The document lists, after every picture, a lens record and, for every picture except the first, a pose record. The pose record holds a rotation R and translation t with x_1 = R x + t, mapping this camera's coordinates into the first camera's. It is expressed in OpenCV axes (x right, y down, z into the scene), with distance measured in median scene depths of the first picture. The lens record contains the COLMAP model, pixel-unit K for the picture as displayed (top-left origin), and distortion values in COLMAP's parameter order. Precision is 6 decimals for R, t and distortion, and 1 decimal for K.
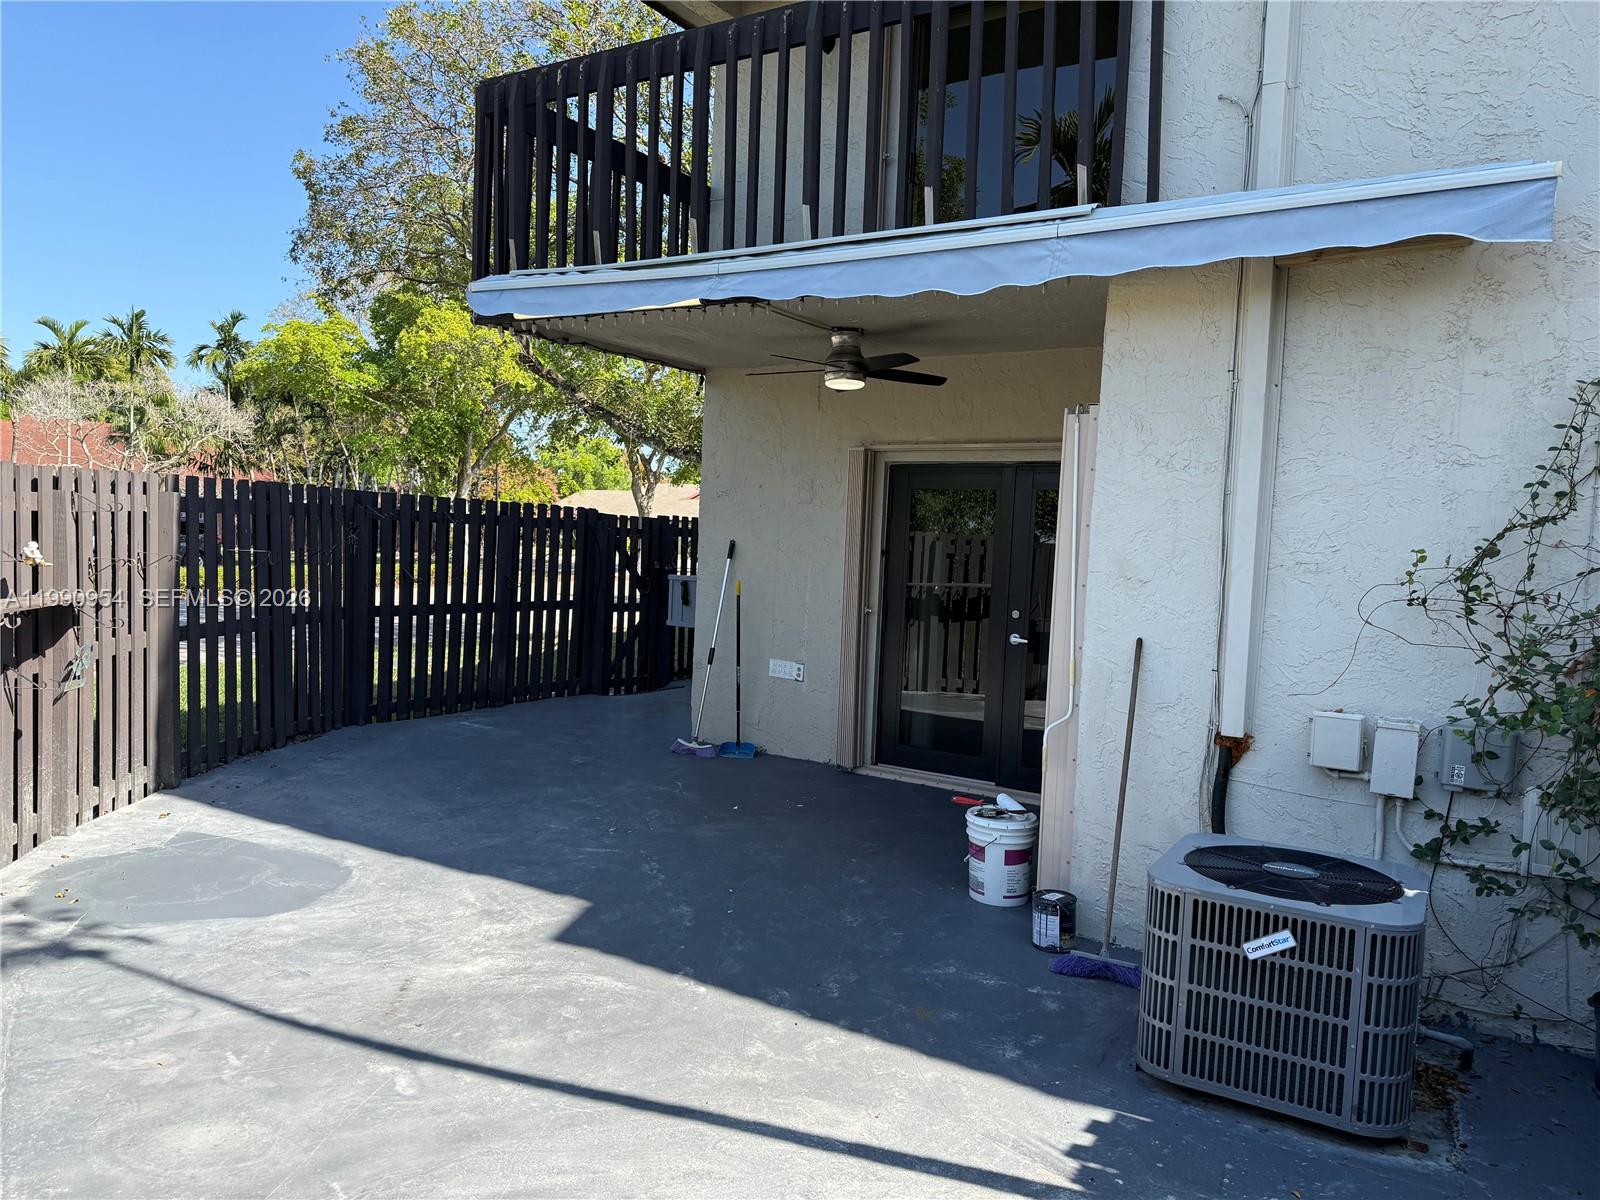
lens RADIAL K [[1107.7, 0, 806.0], [0, 1107.7, 597.7], [0, 0, 1]] dist [0.058985, -0.098165]
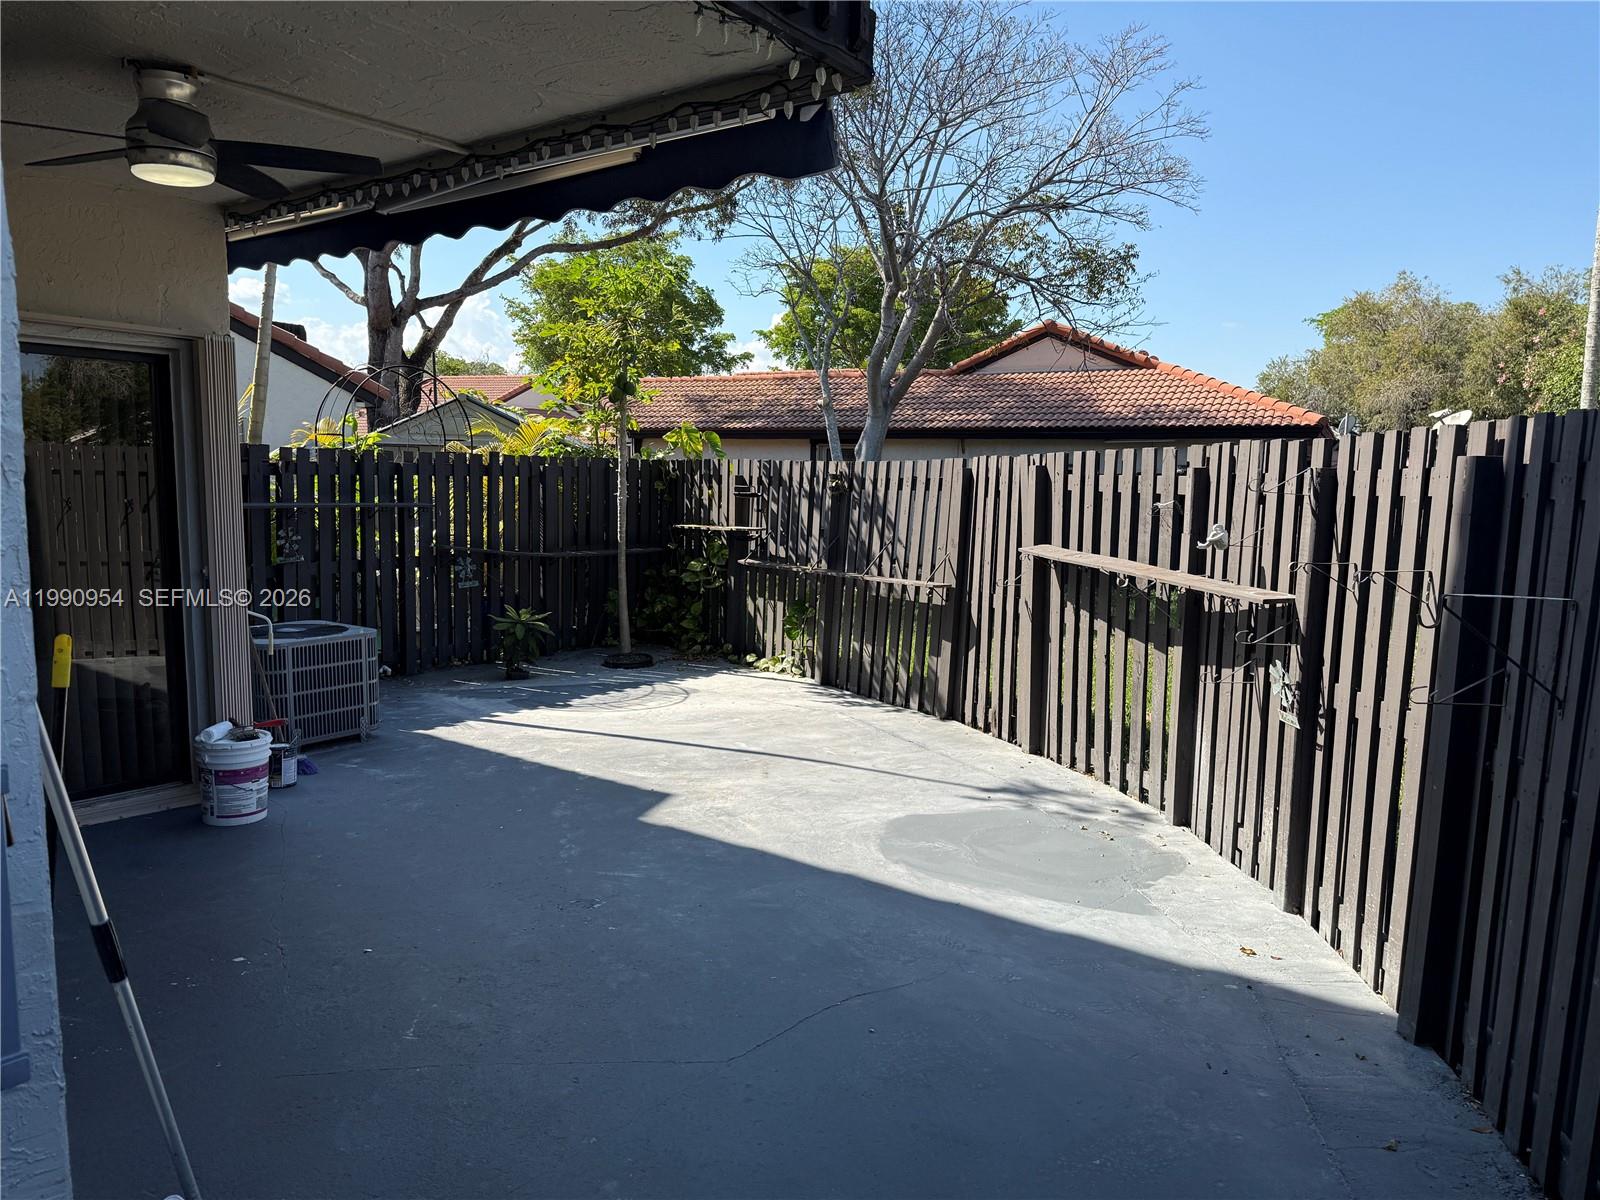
lens RADIAL K [[1107.7, 0, 806.0], [0, 1107.7, 597.7], [0, 0, 1]] dist [0.058985, -0.098165]
pose [[-0.993007, -0.077306, 0.089220, -0.512937], [-0.061613, 0.984048, 0.166894, -0.153100], [-0.100699, 0.160230, -0.981930, 2.383002]]
